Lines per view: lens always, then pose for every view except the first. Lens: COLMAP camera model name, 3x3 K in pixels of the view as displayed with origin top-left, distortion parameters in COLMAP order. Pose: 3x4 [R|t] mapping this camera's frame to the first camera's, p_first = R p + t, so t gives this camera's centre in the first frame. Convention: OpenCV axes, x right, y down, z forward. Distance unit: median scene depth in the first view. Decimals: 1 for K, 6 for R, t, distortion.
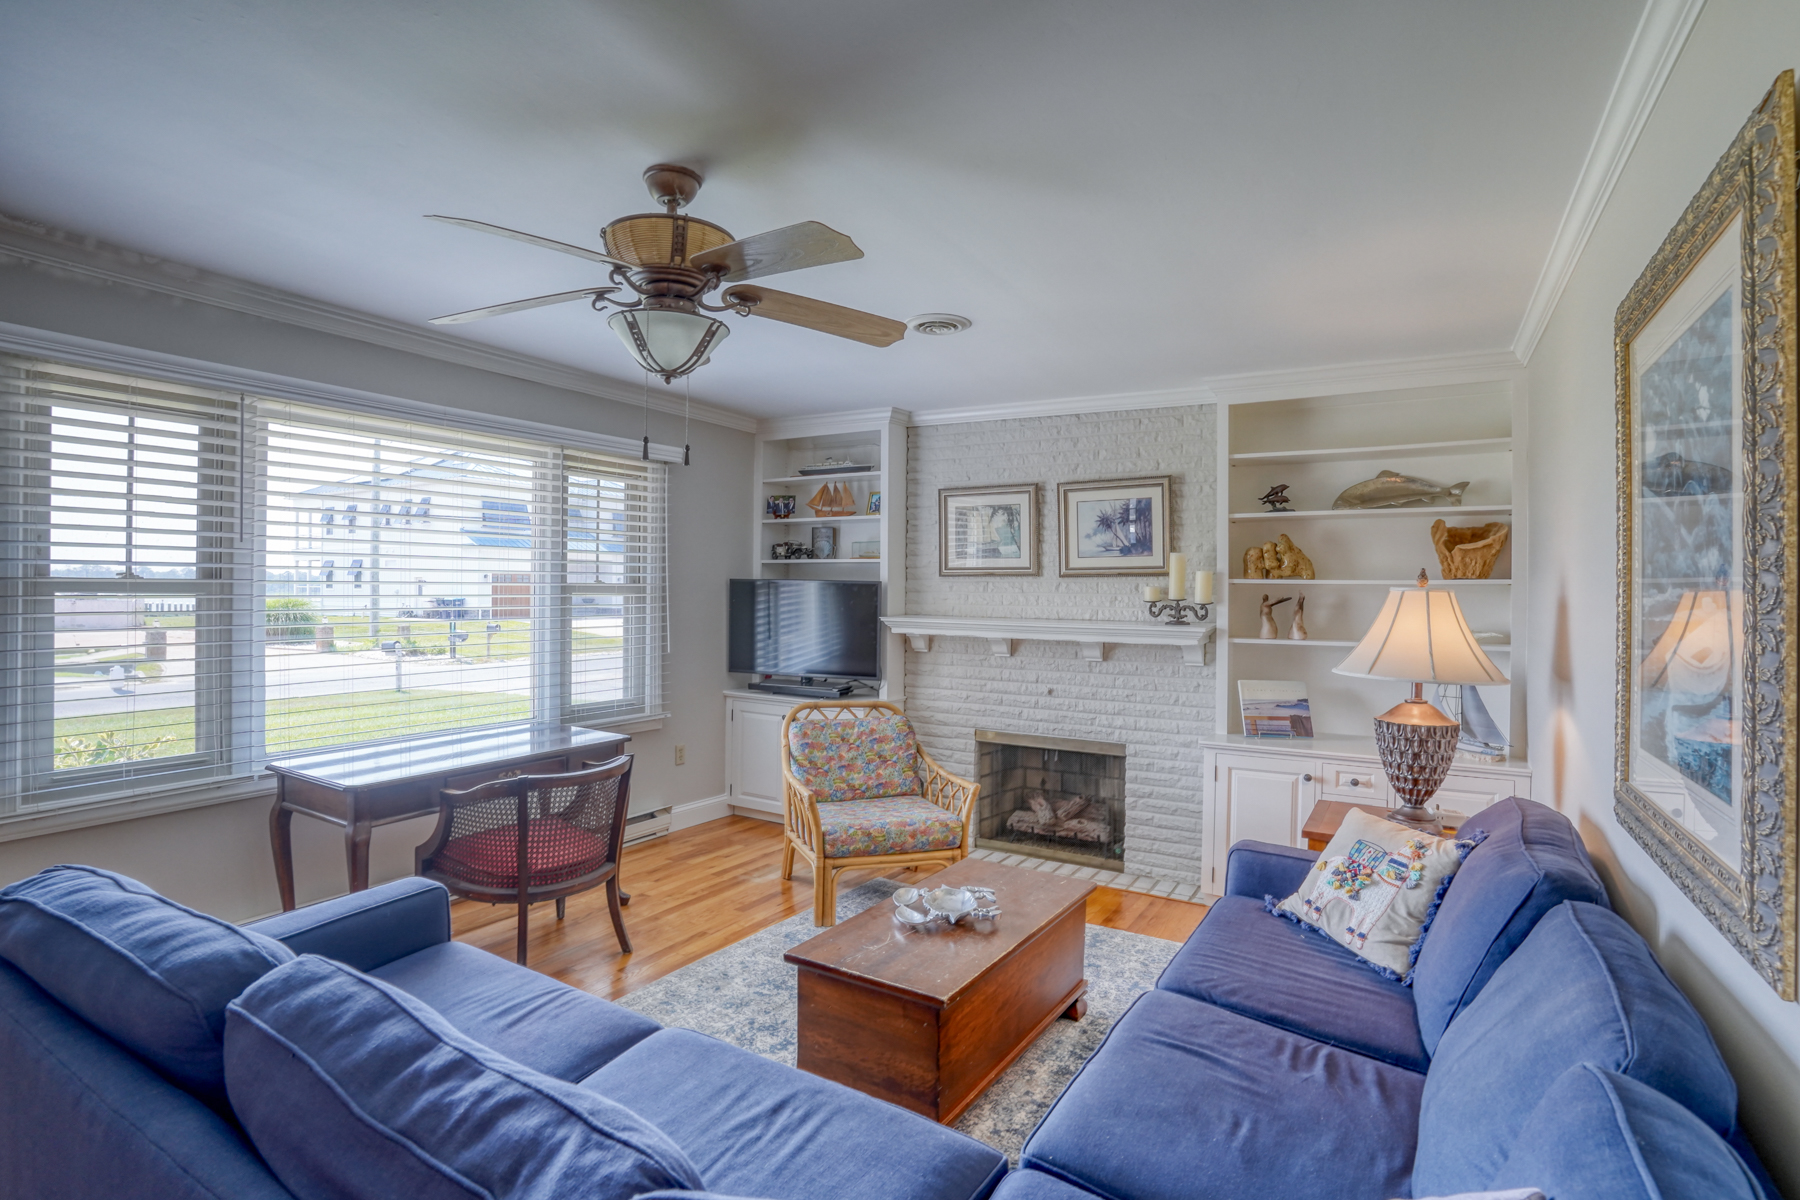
lens RADIAL K [[894.7, 0, 898.0], [0, 894.7, 591.4], [0, 0, 1]] dist [-0.075970, 0.030642]
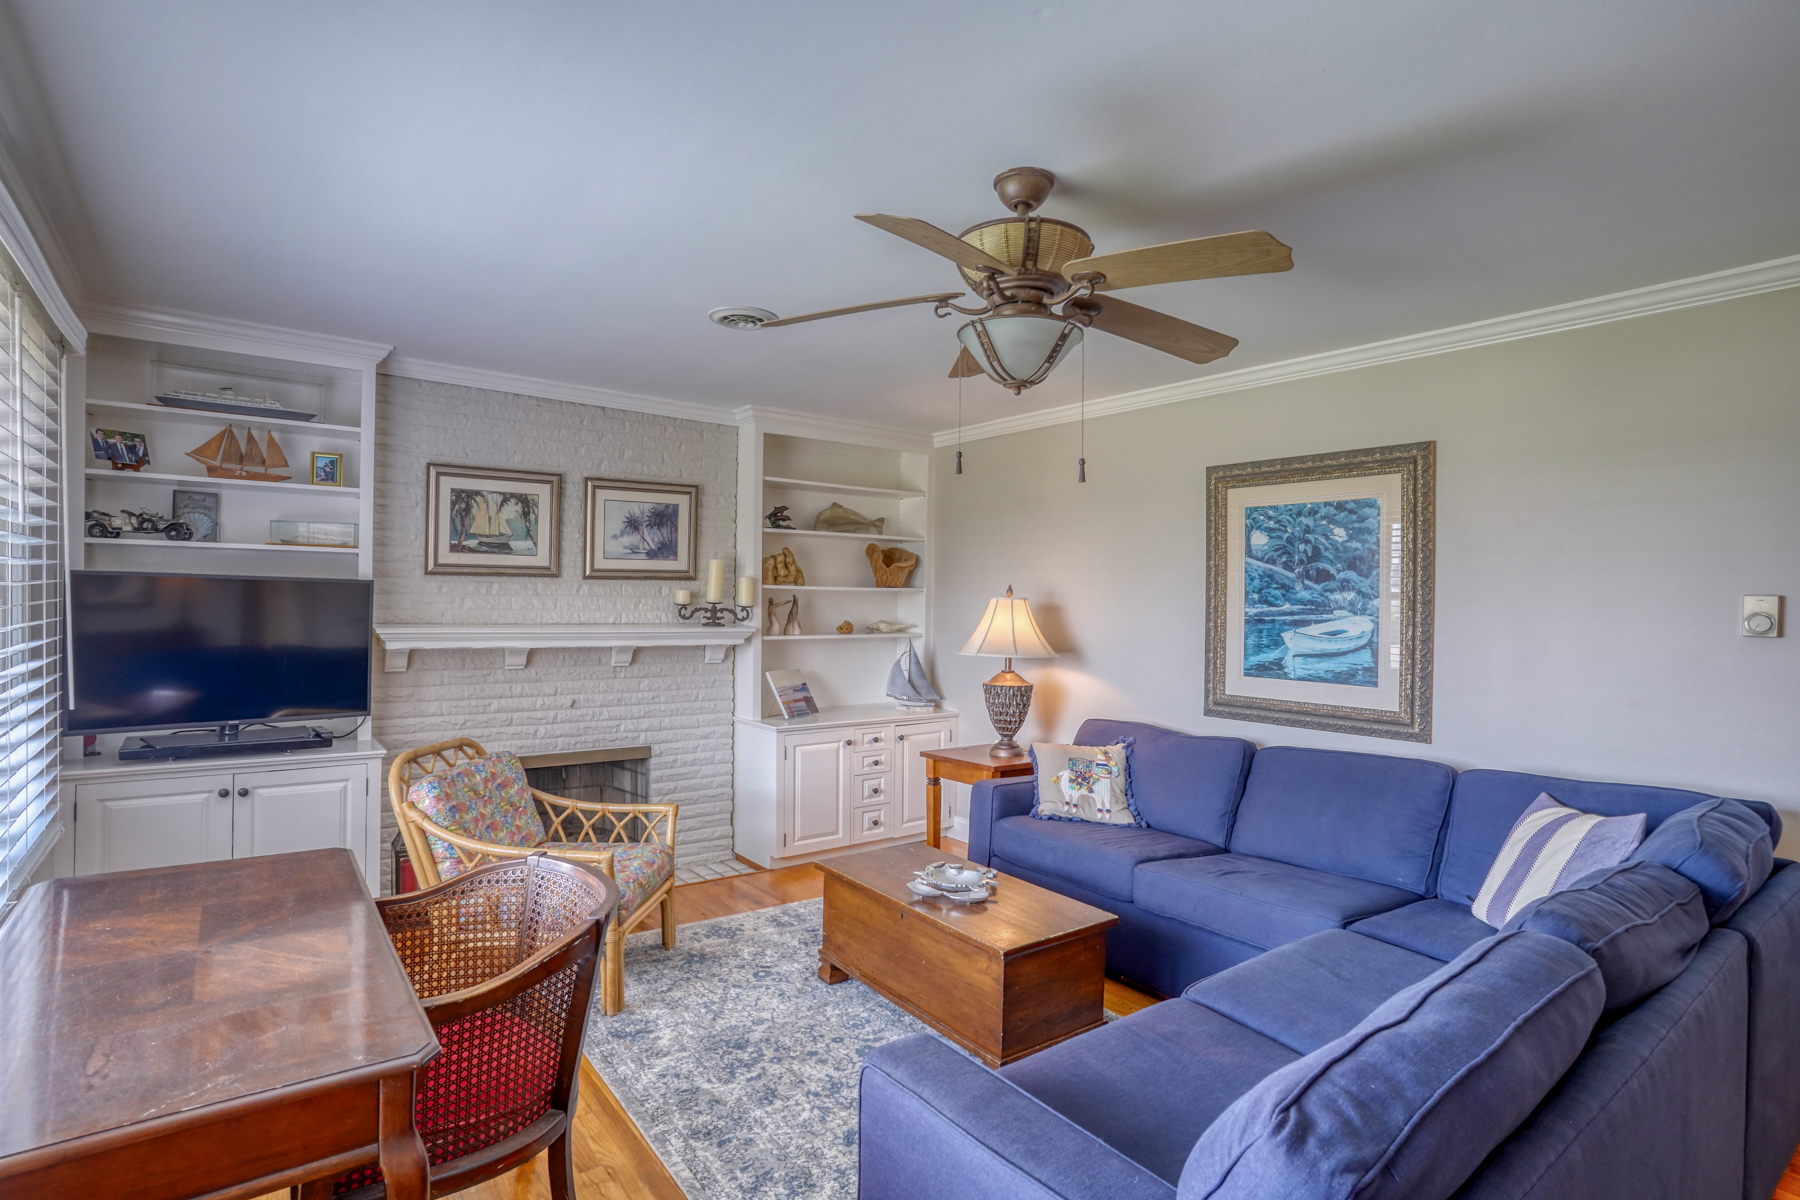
lens RADIAL K [[894.7, 0, 899.1], [0, 894.7, 601.5], [0, 0, 1]] dist [-0.075970, 0.030642]
pose [[0.373097, -0.008494, 0.927753, -0.566798], [-0.012824, 0.999815, 0.014311, -0.009860], [-0.927704, -0.017237, 0.372920, 0.360916]]
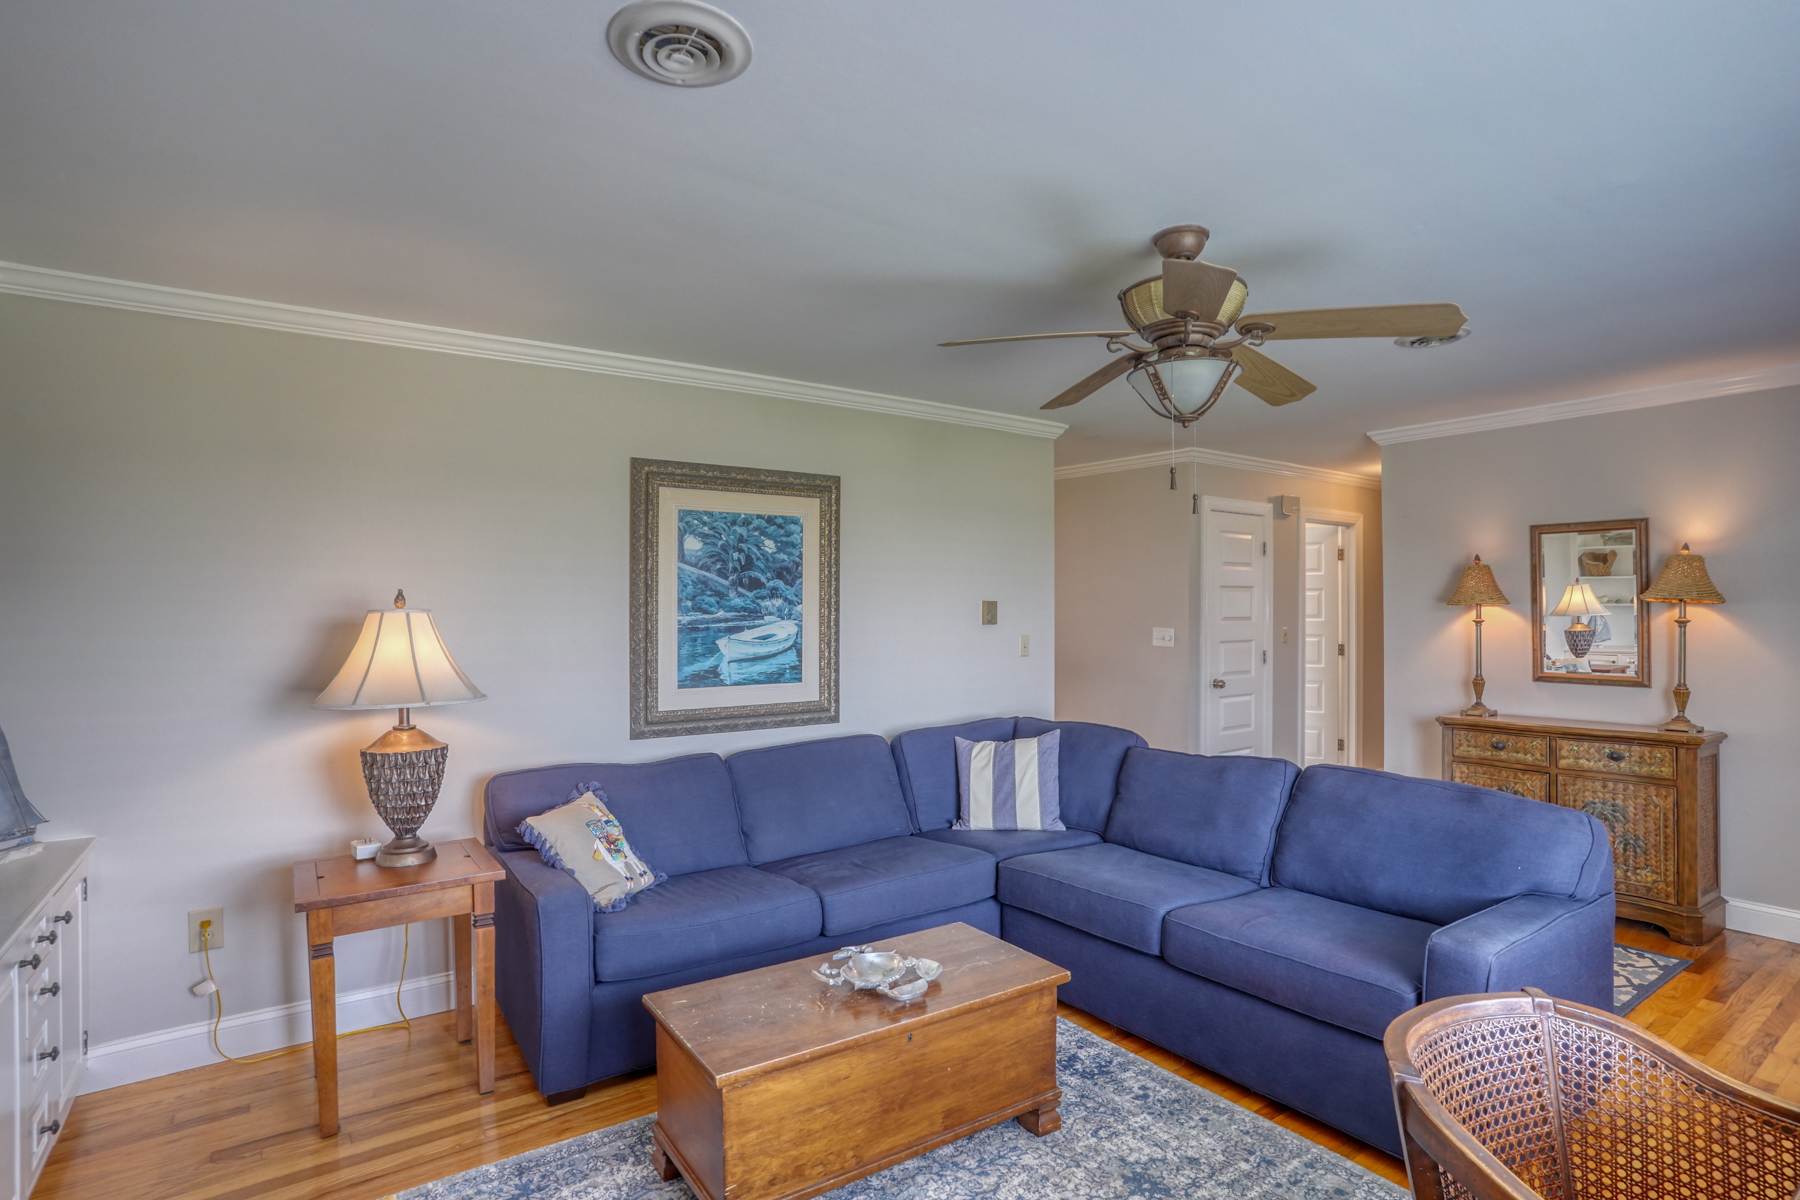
lens RADIAL K [[894.7, 0, 900.9], [0, 894.7, 595.7], [0, 0, 1]] dist [-0.075970, 0.030642]
pose [[-0.909799, -0.002497, 0.415042, -0.182088], [-0.006781, 0.999938, -0.008849, -0.008645], [-0.414994, -0.010866, -0.909759, 0.998914]]
